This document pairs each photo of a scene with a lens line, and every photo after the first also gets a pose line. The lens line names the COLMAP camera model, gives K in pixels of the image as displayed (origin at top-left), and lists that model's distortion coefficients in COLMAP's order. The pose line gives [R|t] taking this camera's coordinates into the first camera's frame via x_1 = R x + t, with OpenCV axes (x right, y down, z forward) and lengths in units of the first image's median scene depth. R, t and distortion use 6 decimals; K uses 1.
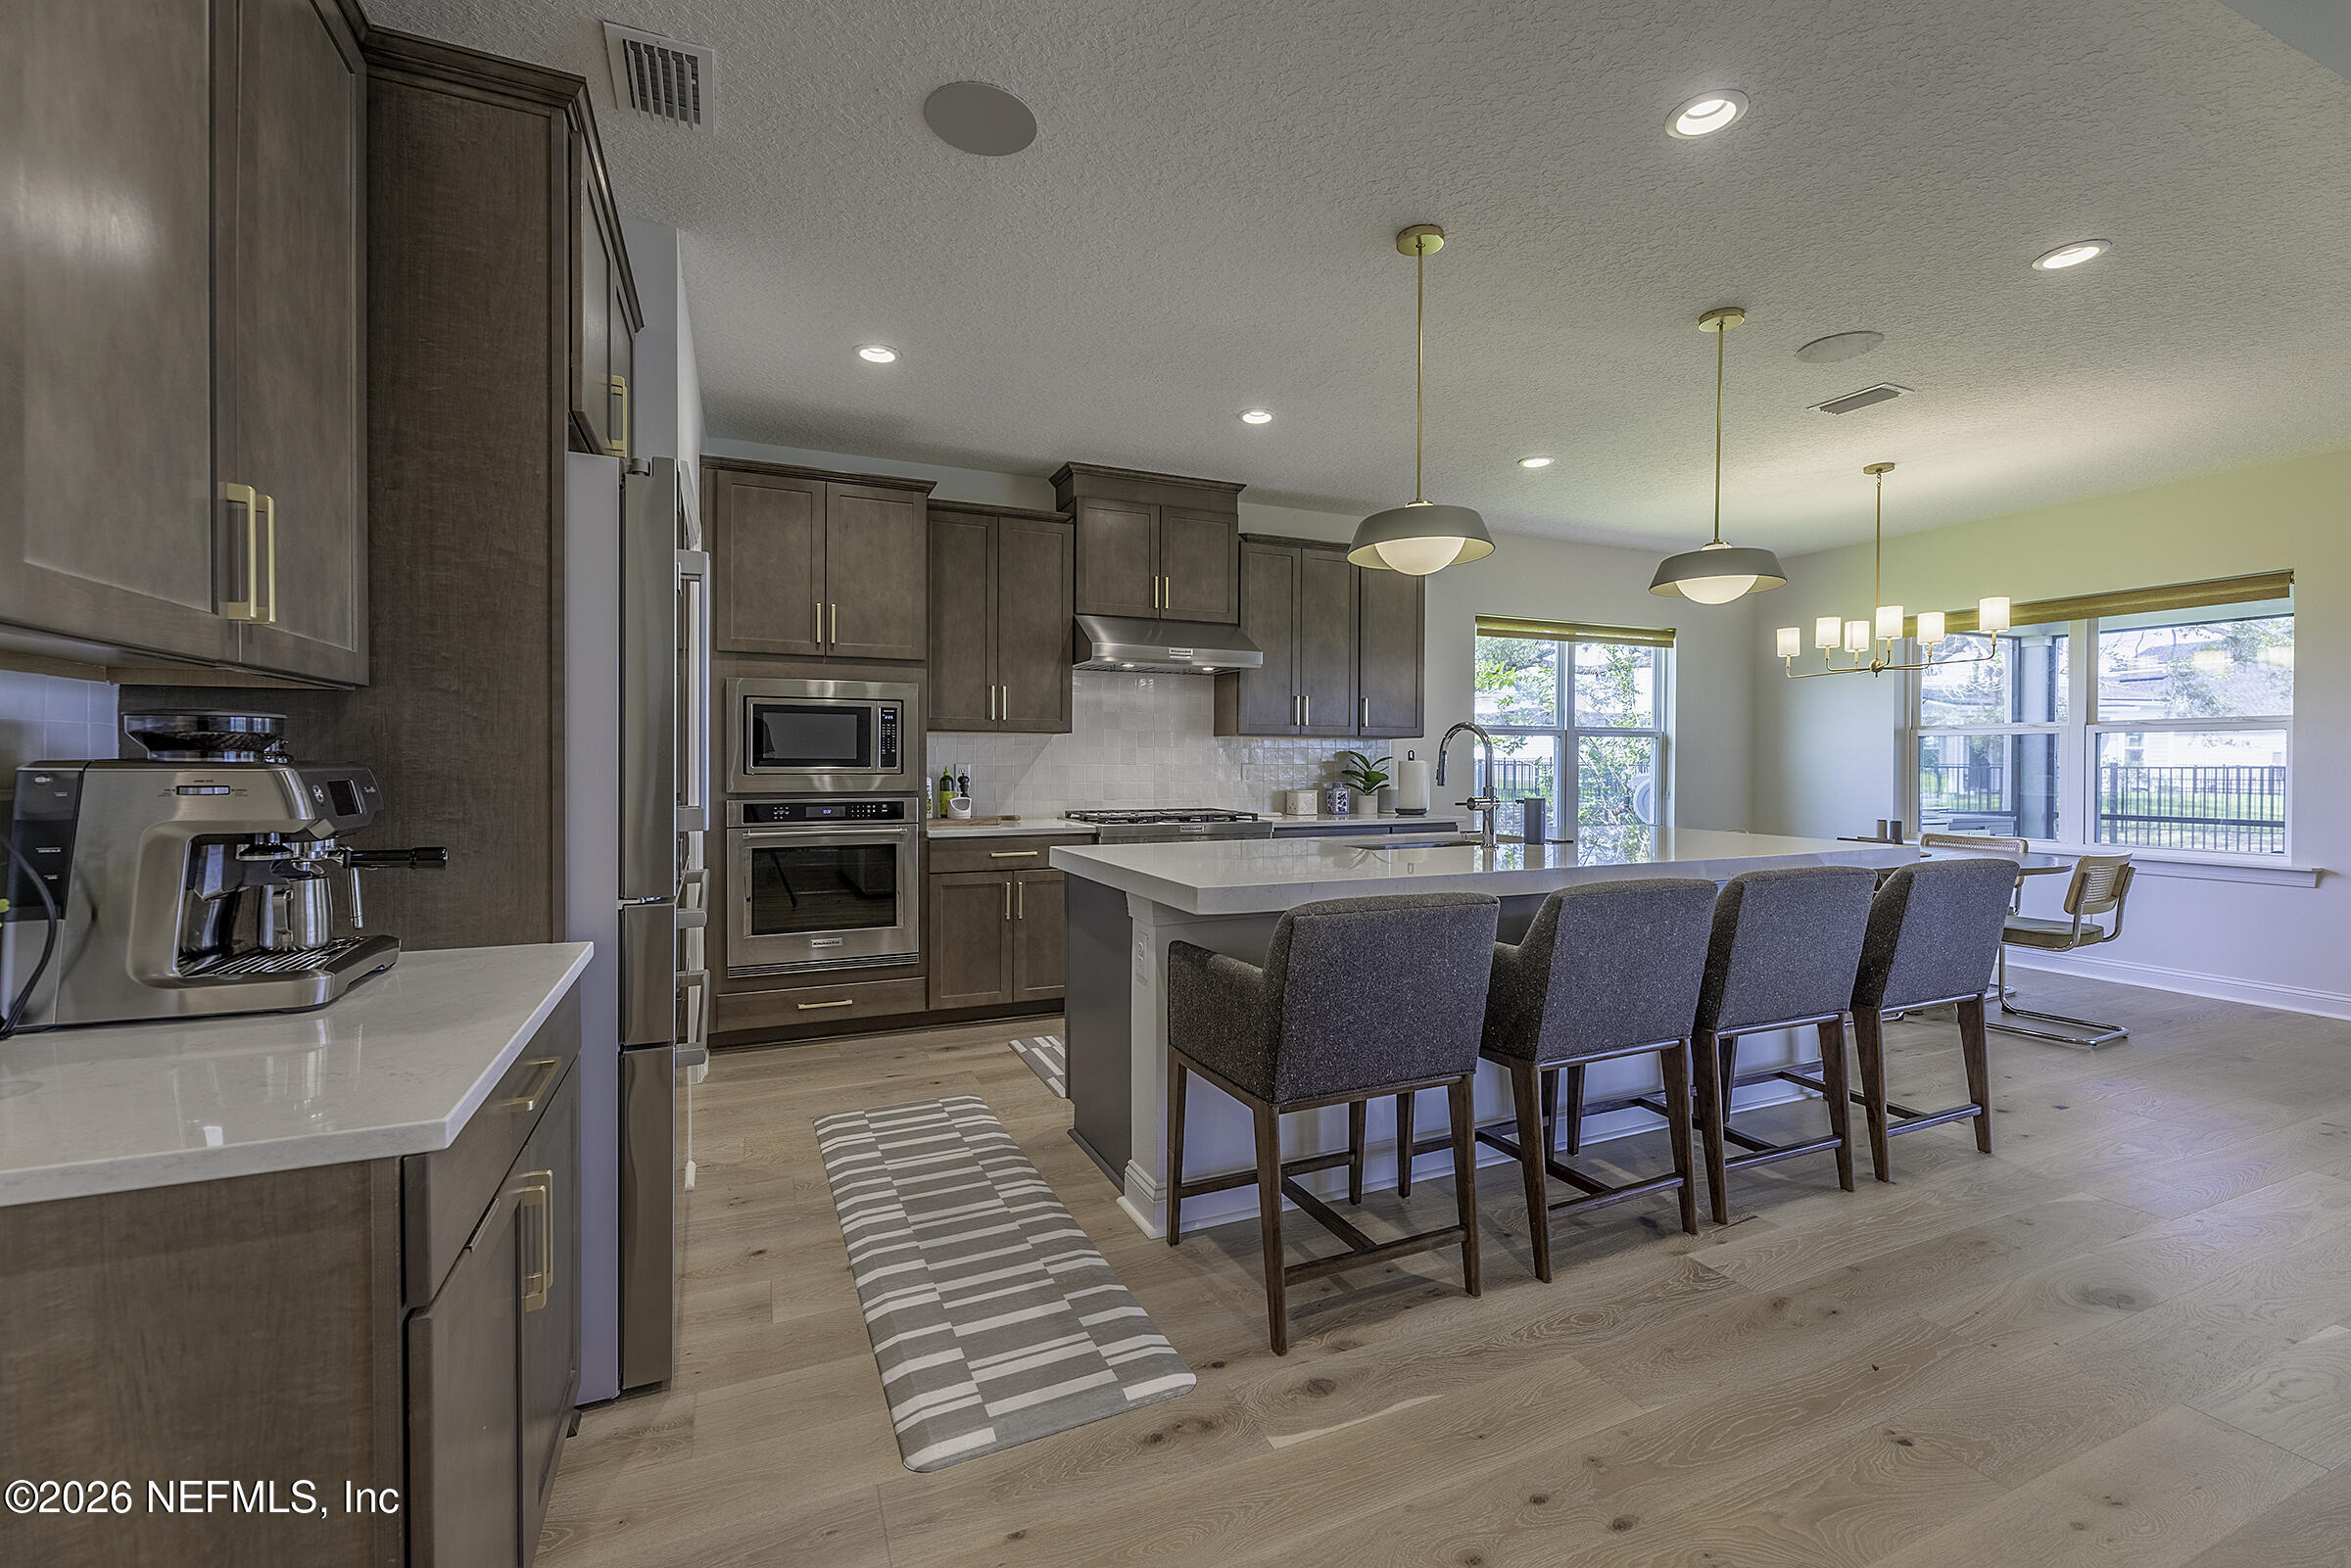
lens RADIAL K [[944.2, 0, 1153.9], [0, 944.2, 771.4], [0, 0, 1]] dist [0.001620, 0.000820]
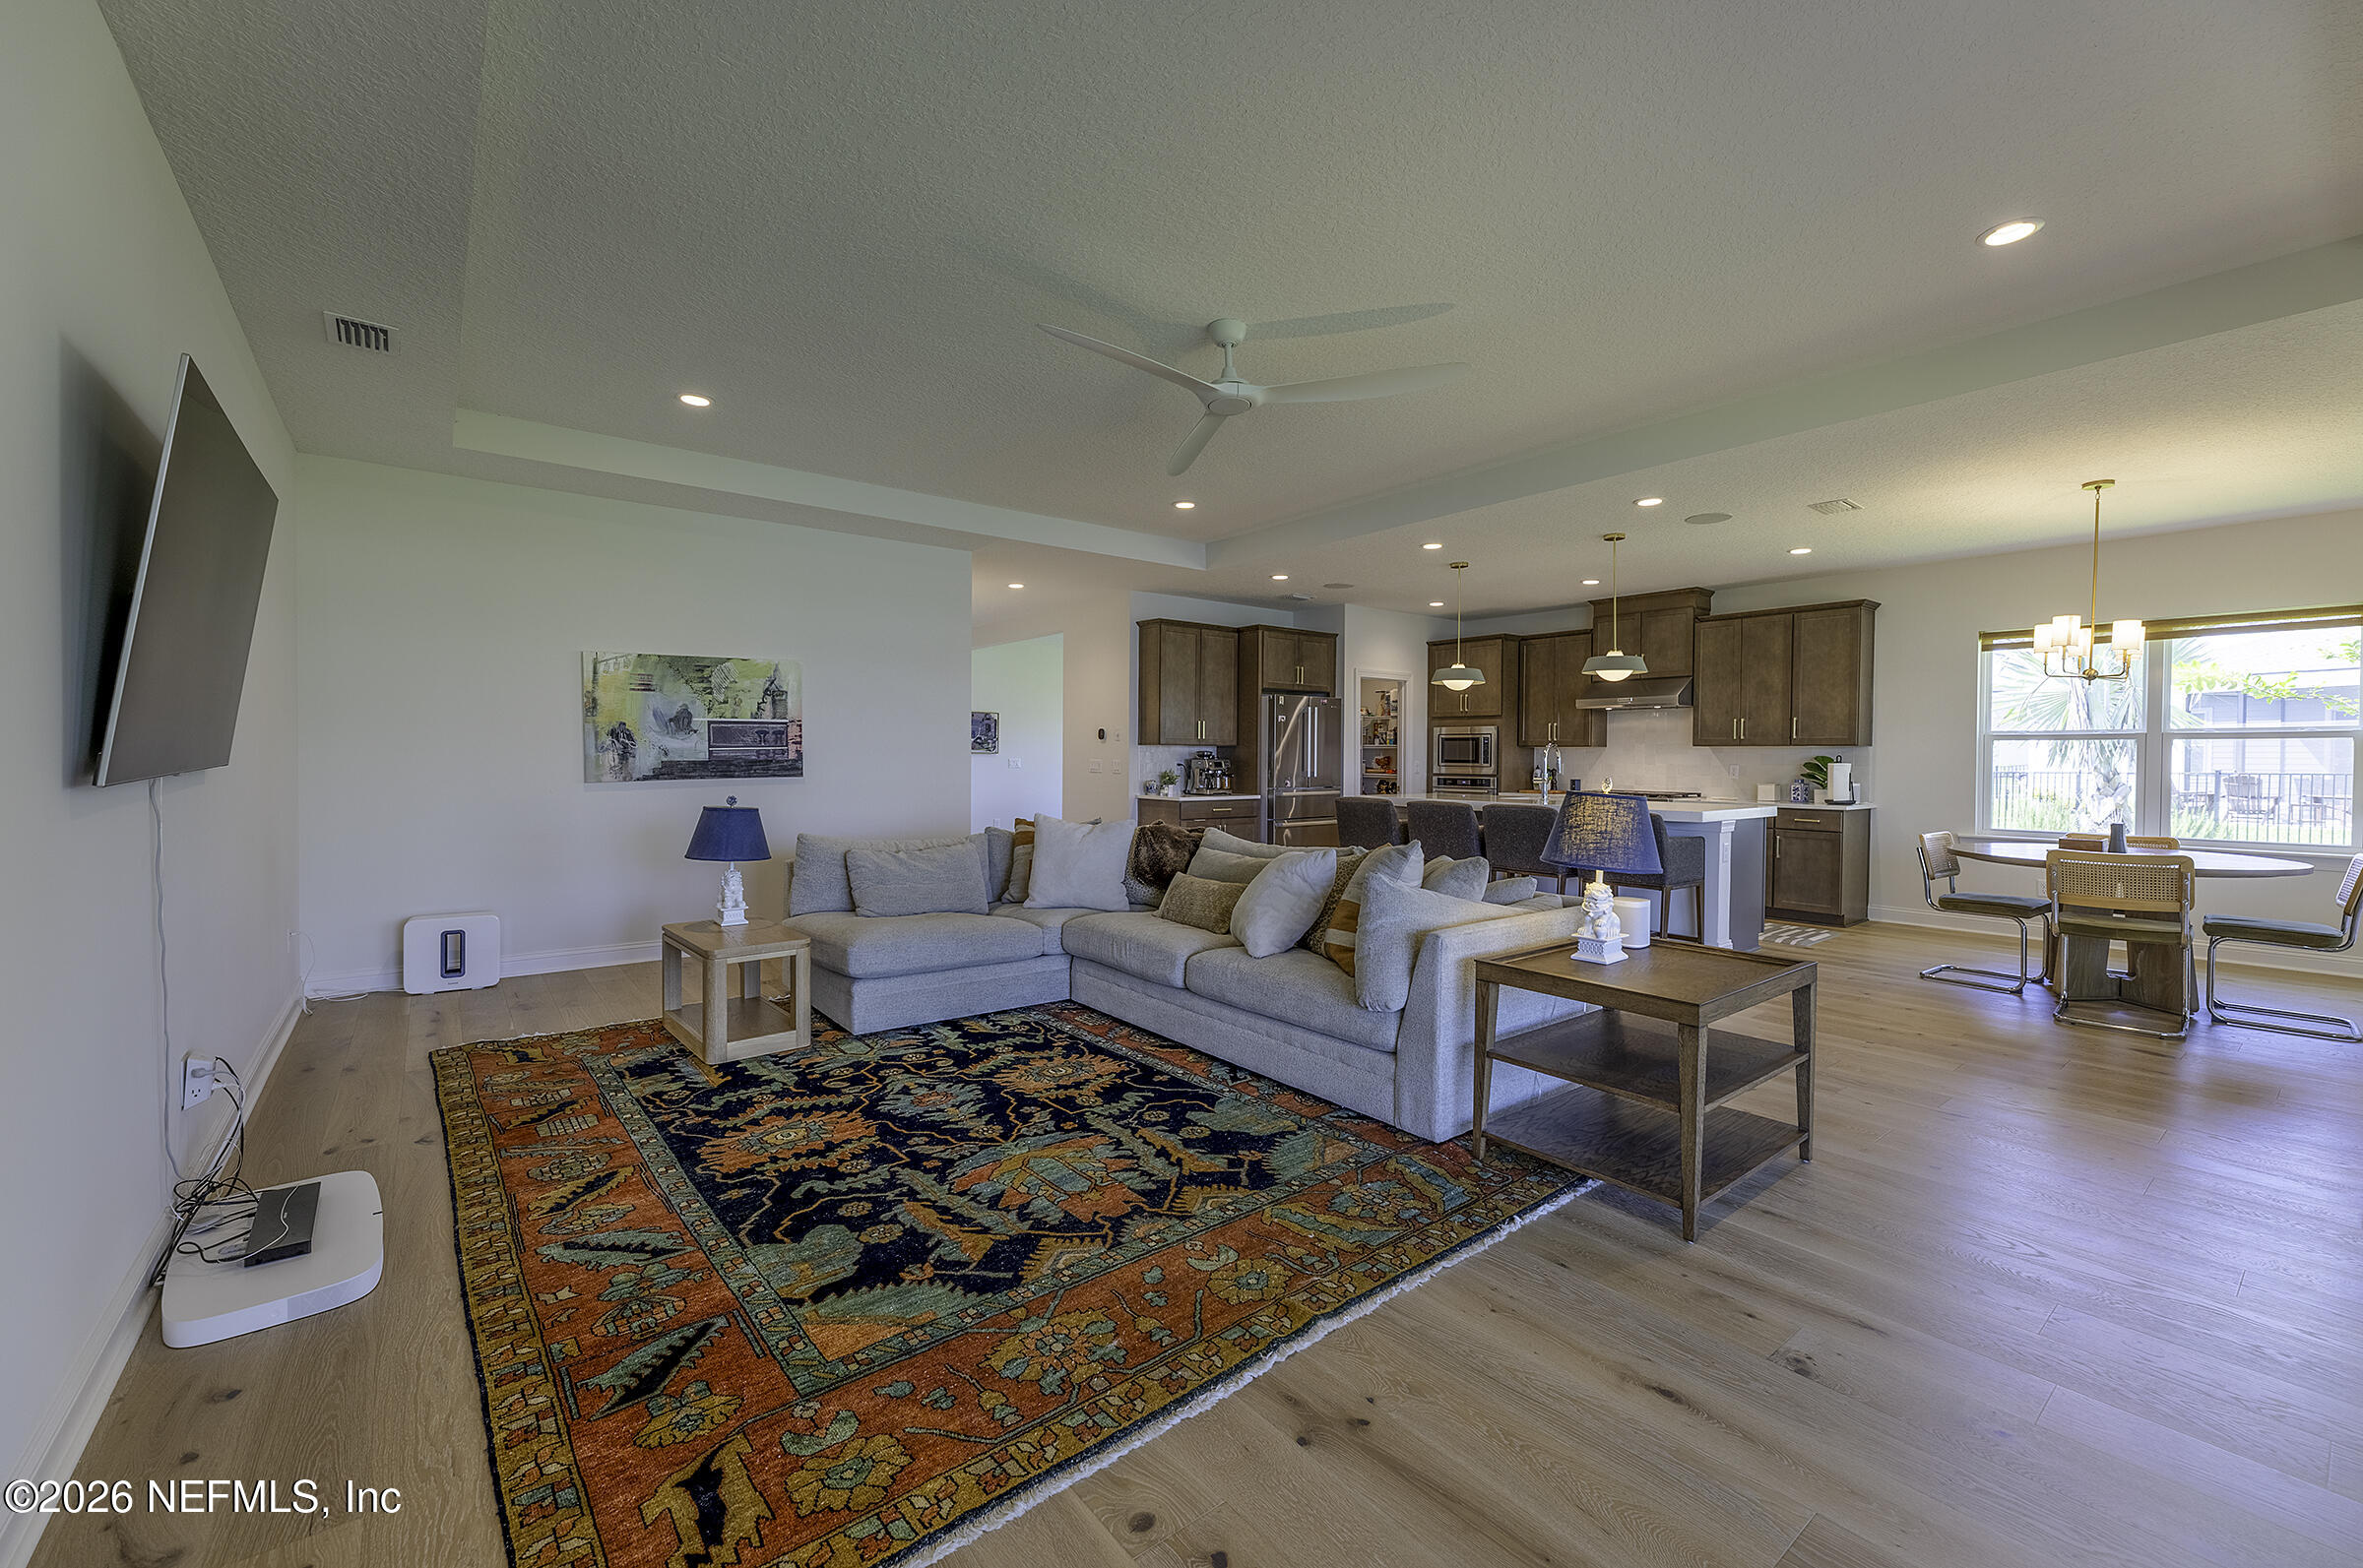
lens RADIAL K [[948.9, 0, 1186.6], [0, 948.9, 764.3], [0, 0, 1]] dist [0.001620, 0.000820]
pose [[0.260221, 0.007668, -0.965519, 1.573890], [-0.017486, 0.999842, 0.003228, 0.002433], [0.965391, 0.016043, 0.260314, -0.261698]]
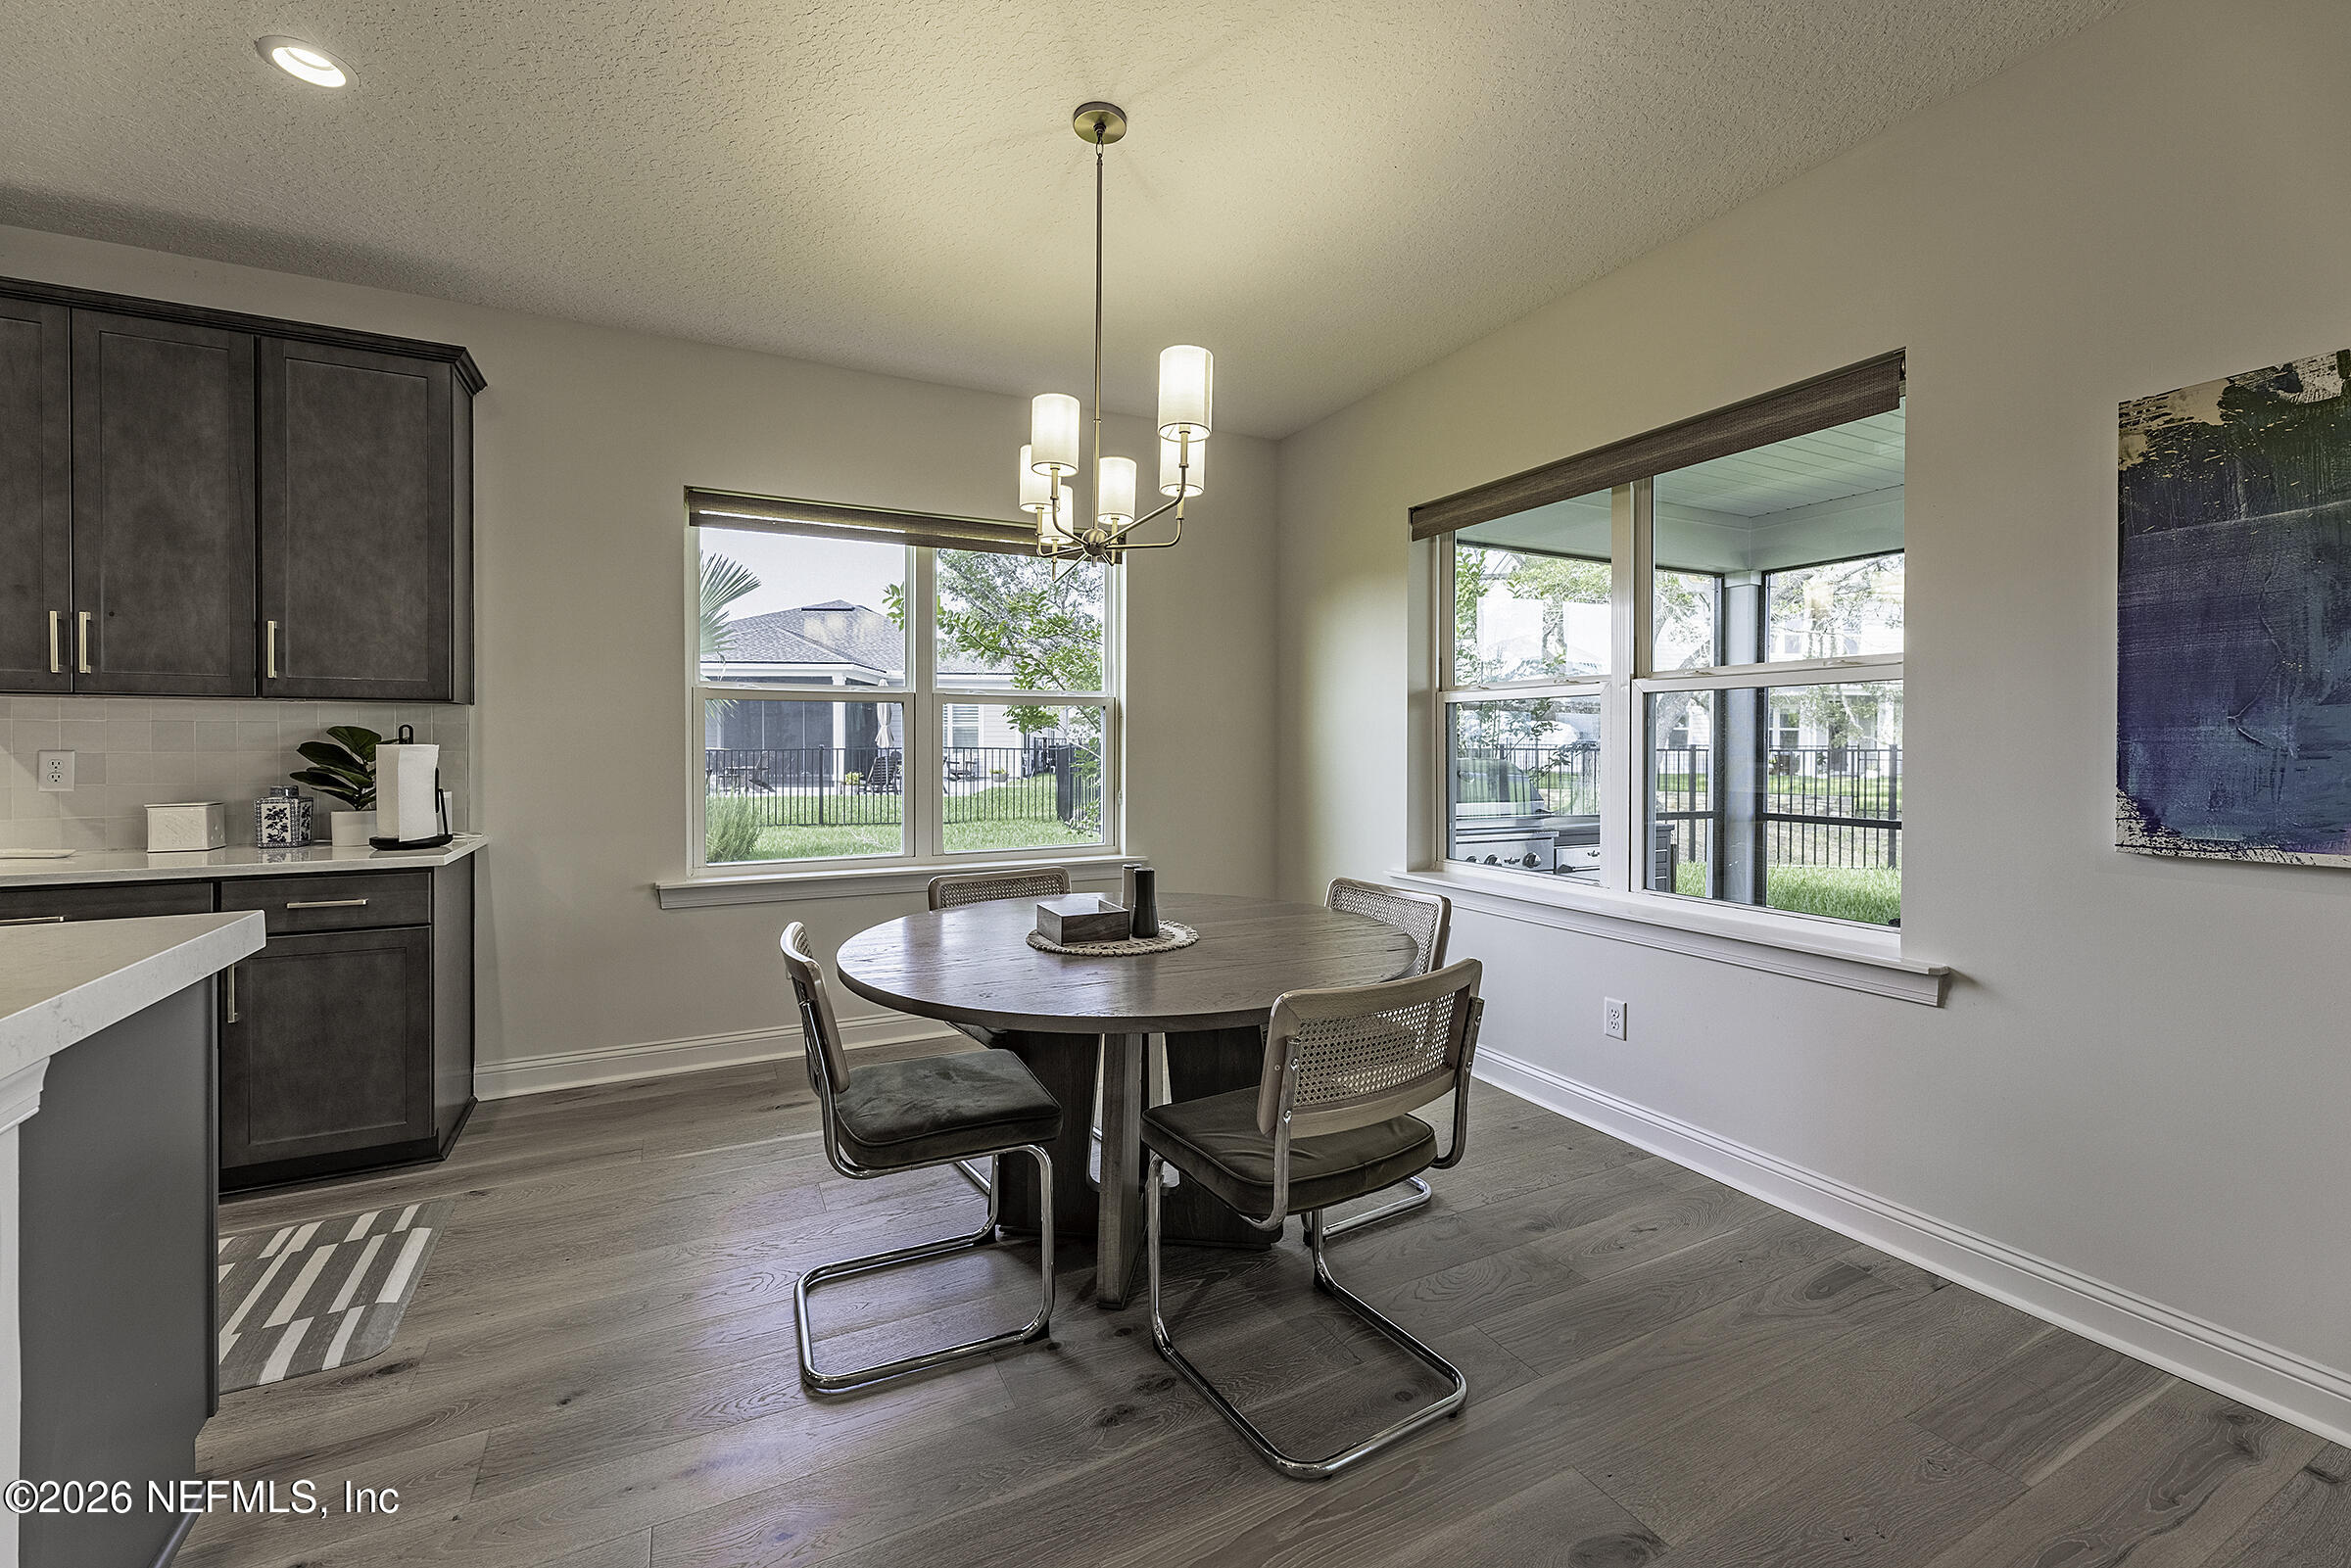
lens RADIAL K [[944.2, 0, 1174.2], [0, 944.2, 755.0], [0, 0, 1]] dist [0.001620, 0.000820]
pose [[0.997430, -0.002036, 0.071625, 0.789650], [0.001833, 0.999994, 0.002908, -0.007257], [-0.071630, -0.002769, 0.997427, 0.539614]]
